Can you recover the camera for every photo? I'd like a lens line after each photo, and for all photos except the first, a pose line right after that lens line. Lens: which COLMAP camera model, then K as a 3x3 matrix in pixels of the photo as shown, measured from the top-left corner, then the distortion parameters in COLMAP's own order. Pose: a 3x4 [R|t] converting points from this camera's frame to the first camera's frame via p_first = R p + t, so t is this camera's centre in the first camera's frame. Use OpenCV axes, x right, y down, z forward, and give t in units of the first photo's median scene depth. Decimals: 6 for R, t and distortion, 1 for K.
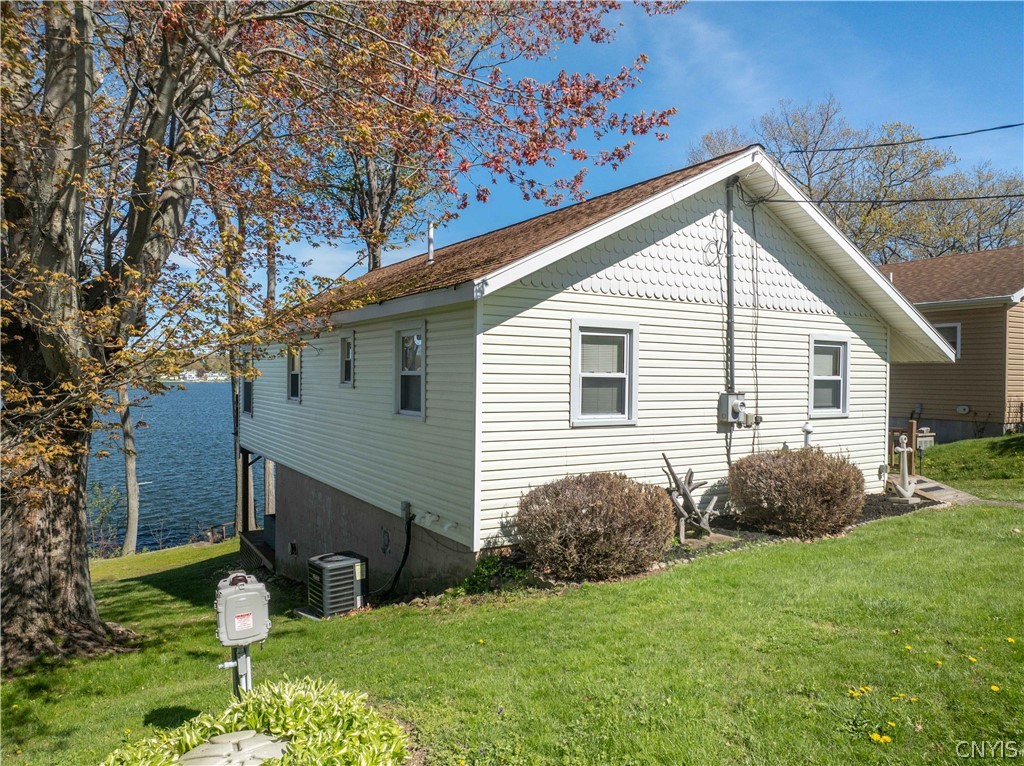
lens RADIAL K [[721.4, 0, 511.7], [0, 721.4, 381.0], [0, 0, 1]] dist [-0.030490, -0.005629]
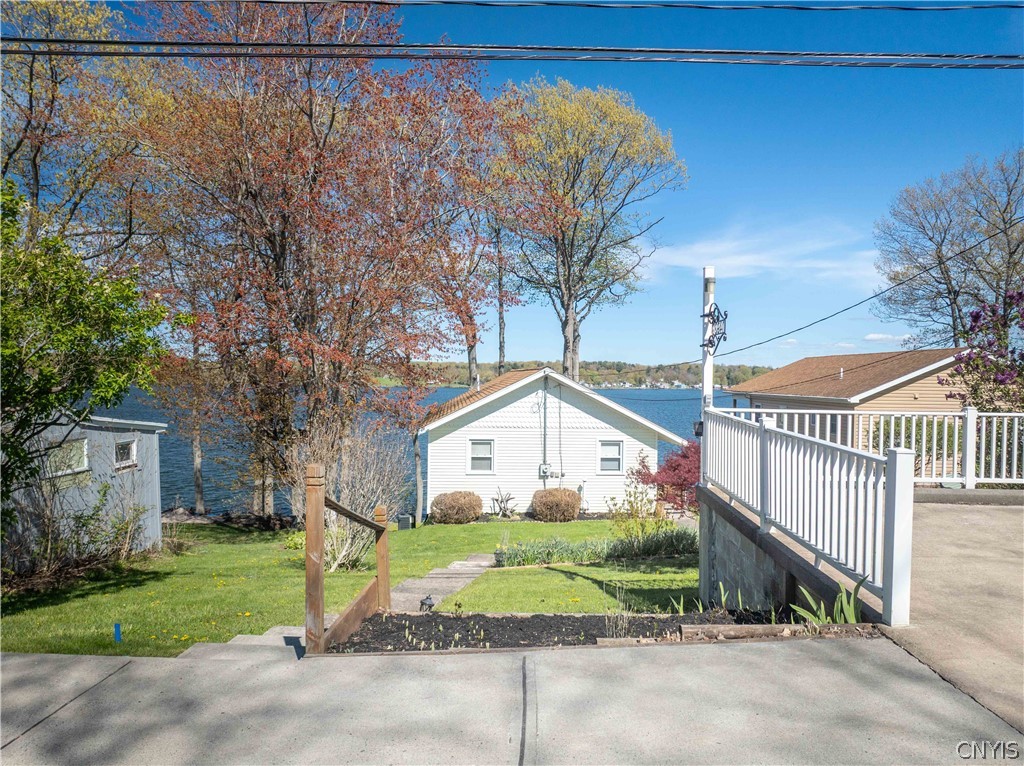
lens RADIAL K [[721.4, 0, 515.1], [0, 721.4, 381.6], [0, 0, 1]] dist [-0.030490, -0.005629]
pose [[0.894392, 0.005462, -0.447250, 1.333360], [-0.008749, 0.999948, -0.005285, -0.253584], [0.447197, 0.008640, 0.894394, -1.281656]]
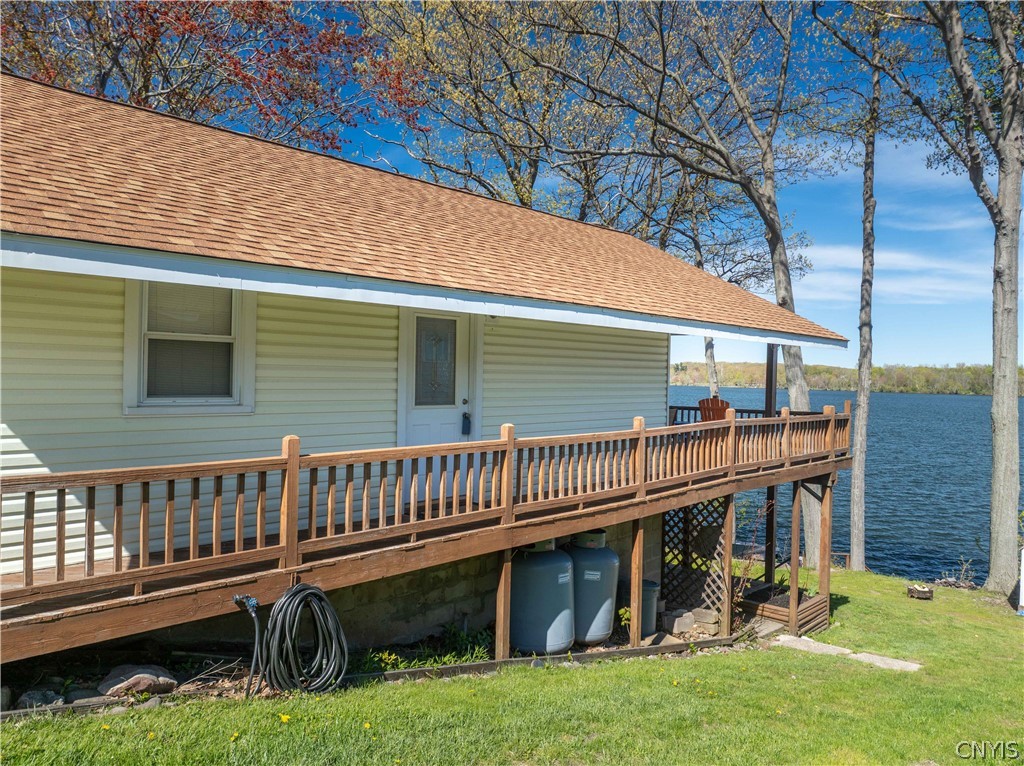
lens RADIAL K [[721.4, 0, 506.6], [0, 721.4, 382.6], [0, 0, 1]] dist [-0.030490, -0.005629]
pose [[0.234880, 0.014960, -0.971909, 1.198347], [-0.029334, 0.999535, 0.008296, 0.009331], [0.971582, 0.026561, 0.235210, 1.516881]]
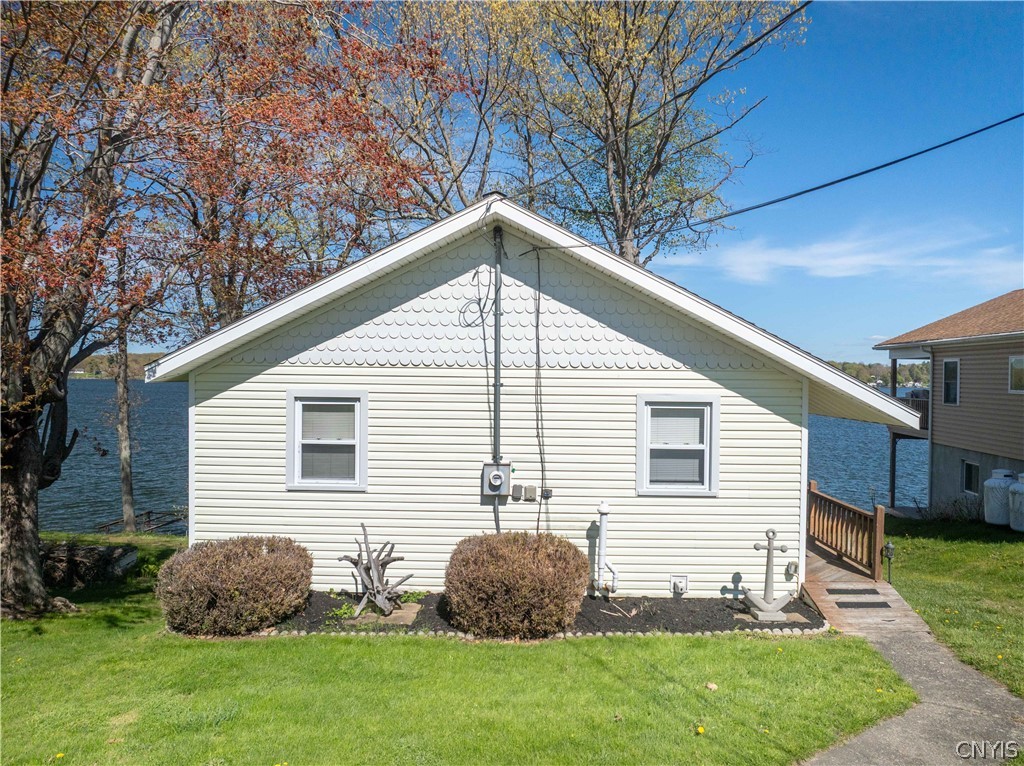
lens RADIAL K [[721.4, 0, 518.0], [0, 721.4, 379.9], [0, 0, 1]] dist [-0.030490, -0.005629]
pose [[0.842835, 0.003580, -0.538160, 0.829404], [-0.006908, 0.999967, -0.004167, -0.086270], [0.538127, 0.007230, 0.842833, 0.239563]]
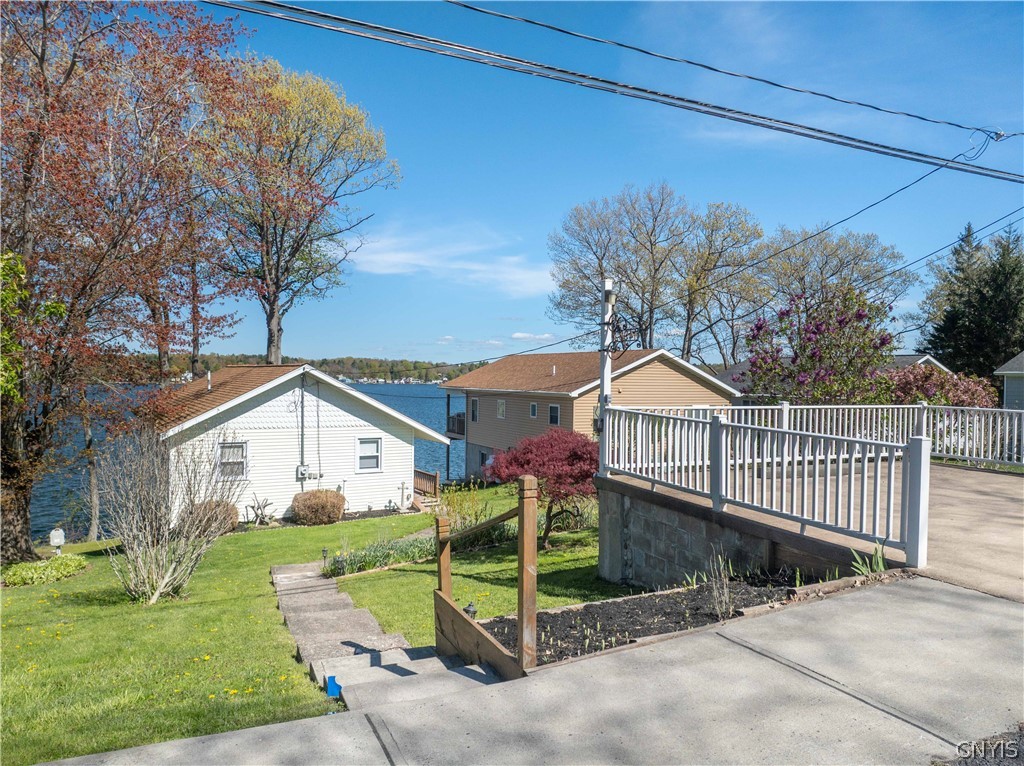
lens RADIAL K [[721.4, 0, 517.3], [0, 721.4, 382.1], [0, 0, 1]] dist [-0.030490, -0.005629]
pose [[0.999990, 0.004379, -0.000755, 1.019834], [-0.004379, 0.999990, 0.000257, -0.261304], [0.000756, -0.000253, 1.000000, -1.376984]]
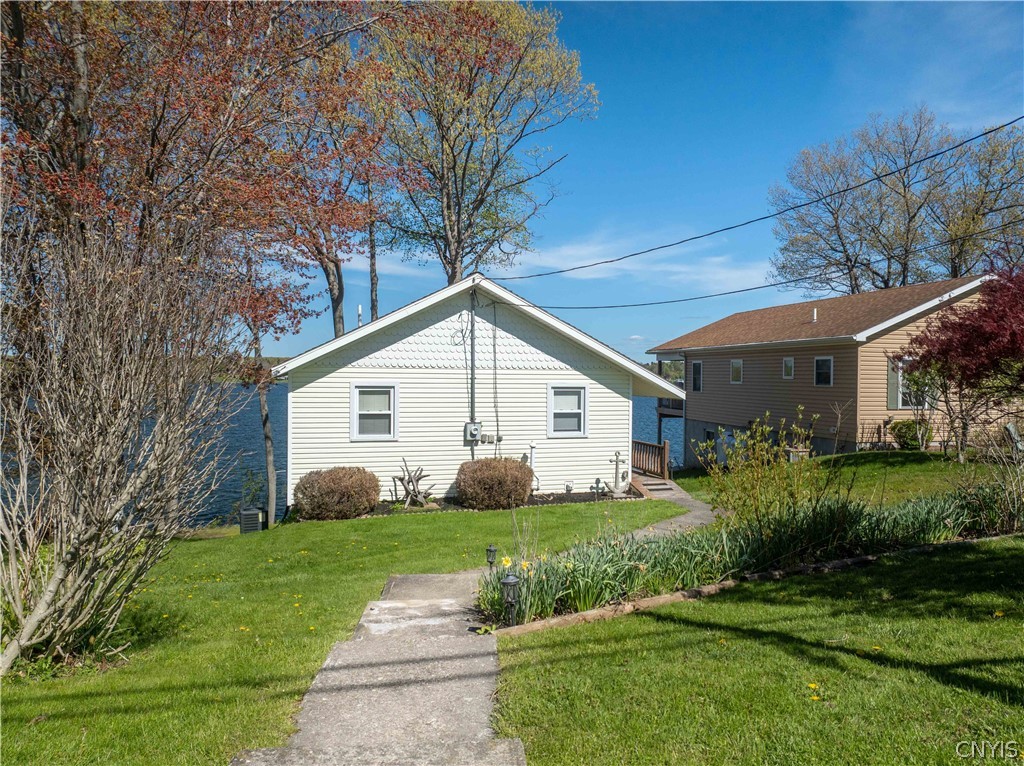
lens RADIAL K [[721.4, 0, 515.0], [0, 721.4, 379.2], [0, 0, 1]] dist [-0.030490, -0.005629]
pose [[0.964925, -0.000271, -0.262525, 0.832987], [-0.000633, 0.999994, -0.003360, -0.075858], [0.262524, 0.003408, 0.964919, -0.558427]]
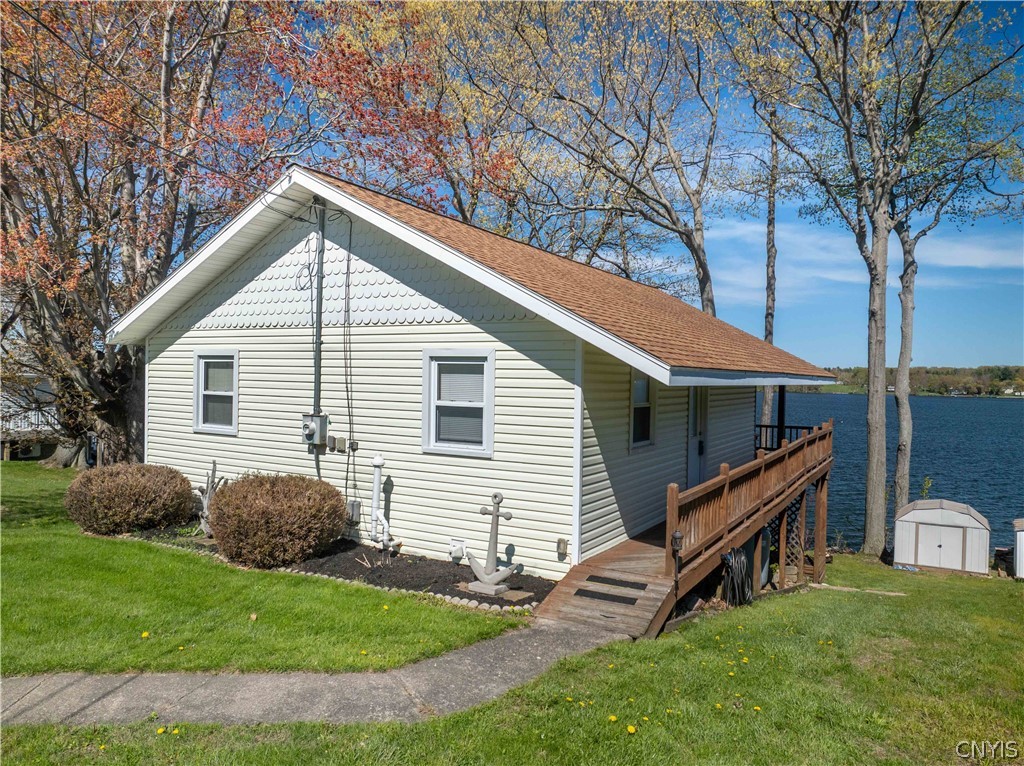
lens RADIAL K [[721.4, 0, 515.3], [0, 721.4, 383.6], [0, 0, 1]] dist [-0.030490, -0.005629]
pose [[0.473282, 0.007326, -0.880880, 1.317449], [-0.021468, 0.999764, -0.003219, -0.028858], [0.880649, 0.020434, 0.473328, 0.777624]]
